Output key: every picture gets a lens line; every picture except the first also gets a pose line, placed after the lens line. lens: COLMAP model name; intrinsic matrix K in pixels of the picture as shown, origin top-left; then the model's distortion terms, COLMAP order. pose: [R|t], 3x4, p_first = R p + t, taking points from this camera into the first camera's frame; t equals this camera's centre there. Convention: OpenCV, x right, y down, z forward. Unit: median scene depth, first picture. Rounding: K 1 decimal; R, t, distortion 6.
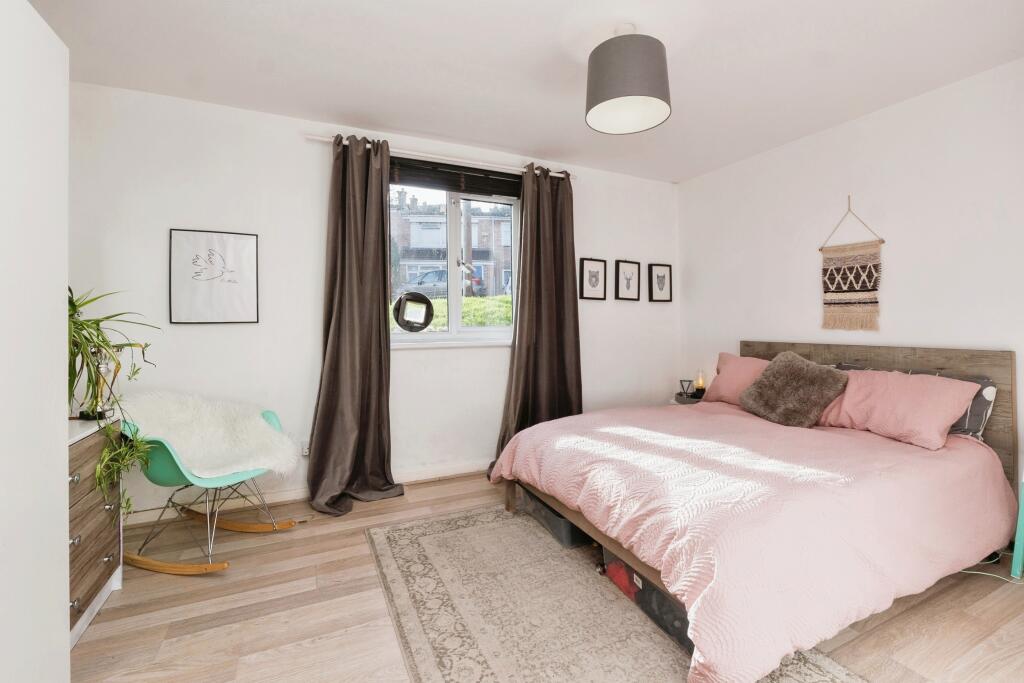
lens RADIAL K [[465.2, 0, 526.0], [0, 465.2, 334.7], [0, 0, 1]] dist [-0.000056, -0.000328]
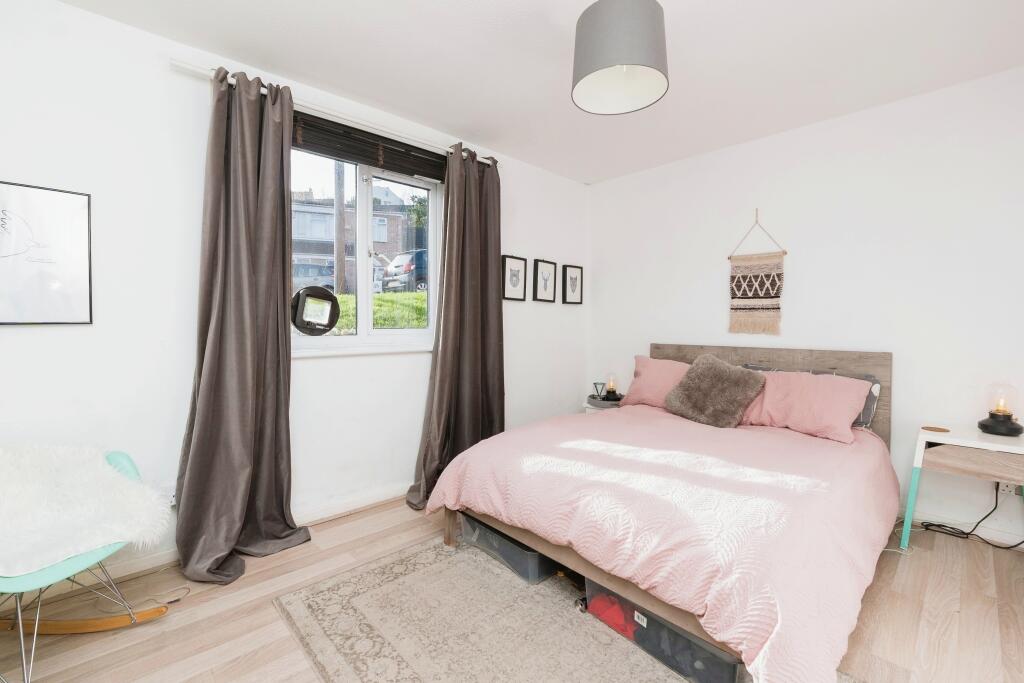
lens RADIAL K [[453.5, 0, 512.0], [0, 453.5, 341.5], [0, 0, 1]] dist [-0.003781, -0.000369]
pose [[0.957559, -0.004575, 0.288203, -0.162796], [0.000174, 0.999883, 0.015292, -0.008748], [-0.288239, -0.014593, 0.957447, 0.169930]]
